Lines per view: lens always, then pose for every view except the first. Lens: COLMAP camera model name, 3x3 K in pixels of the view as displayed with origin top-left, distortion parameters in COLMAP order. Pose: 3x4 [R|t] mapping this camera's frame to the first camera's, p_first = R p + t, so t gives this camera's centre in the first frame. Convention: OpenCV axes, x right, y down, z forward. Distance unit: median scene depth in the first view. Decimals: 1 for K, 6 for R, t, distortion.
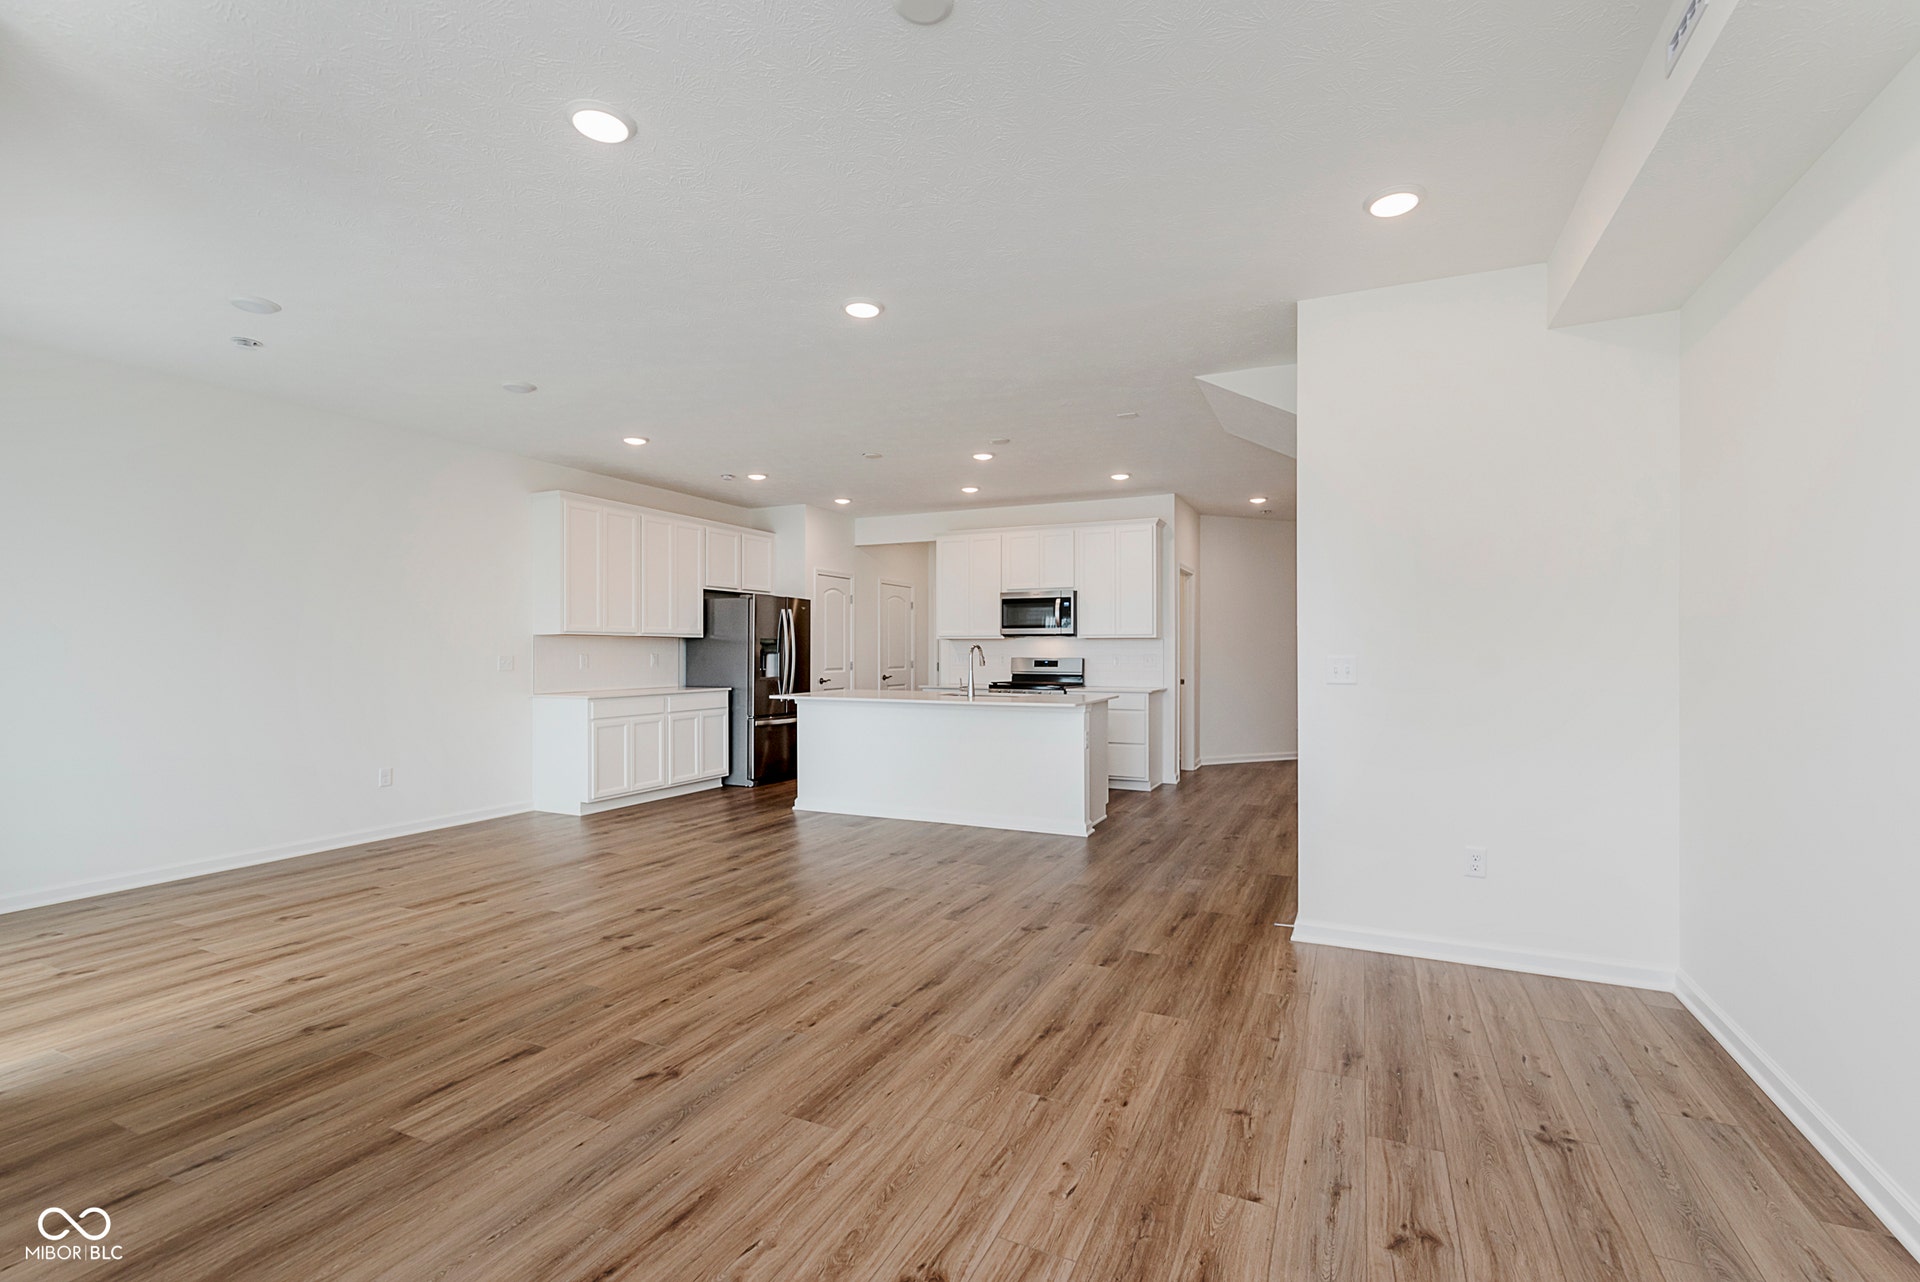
lens RADIAL K [[847.1, 0, 980.8], [0, 847.1, 644.8], [0, 0, 1]] dist [-0.001846, -0.000717]
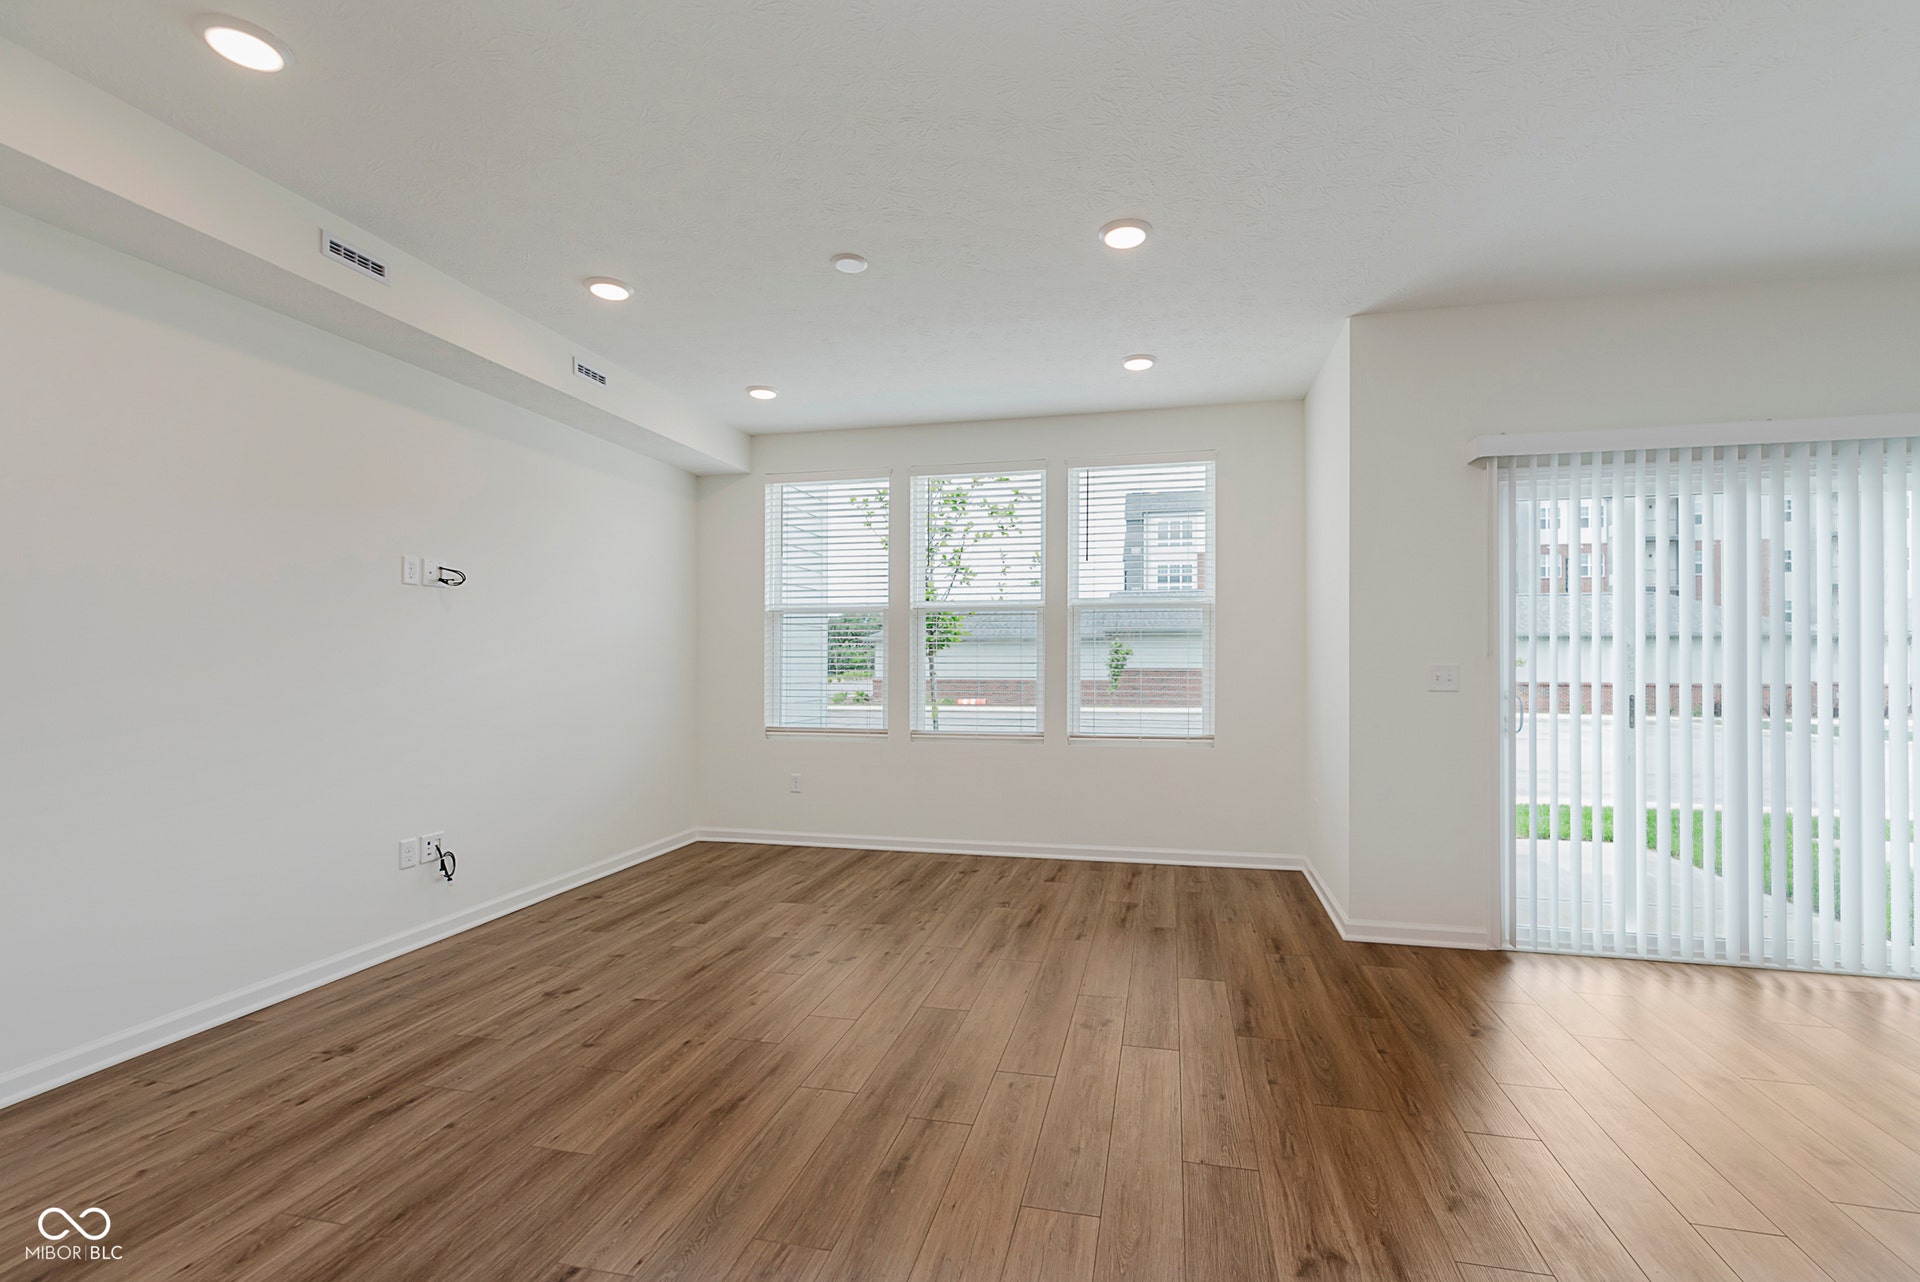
lens RADIAL K [[844.8, 0, 971.0], [0, 844.8, 672.8], [0, 0, 1]] dist [0.001283, -0.000179]
pose [[-0.981707, 0.003871, -0.190361, 0.004277], [0.001928, 0.999944, 0.010389, 0.016196], [0.190390, 0.009832, -0.981659, 1.745271]]
